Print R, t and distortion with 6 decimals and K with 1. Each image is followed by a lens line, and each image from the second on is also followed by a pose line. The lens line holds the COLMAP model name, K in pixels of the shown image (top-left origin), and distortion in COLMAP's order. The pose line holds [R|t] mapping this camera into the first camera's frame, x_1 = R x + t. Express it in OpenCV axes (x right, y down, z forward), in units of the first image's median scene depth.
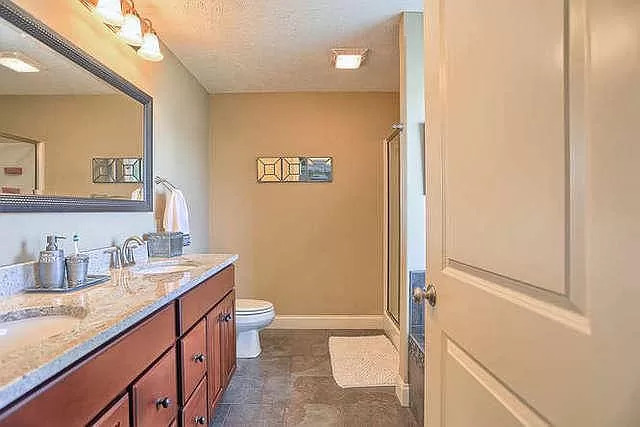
lens RADIAL K [[312.4, 0, 313.1], [0, 312.4, 213.5], [0, 0, 1]] dist [-0.006279, 0.001551]
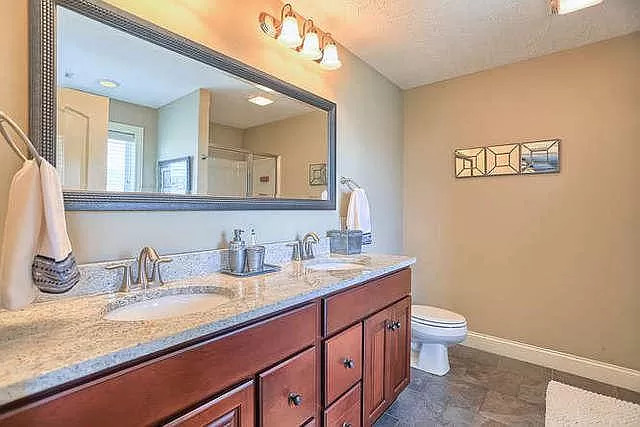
lens RADIAL K [[312.7, 0, 319.4], [0, 312.7, 209.7], [0, 0, 1]] dist [-0.040400, 0.032415]
pose [[0.797123, 0.004984, -0.603797, 0.090816], [-0.010915, 0.999921, -0.006156, -0.000765], [0.603719, 0.011497, 0.797114, 0.118719]]
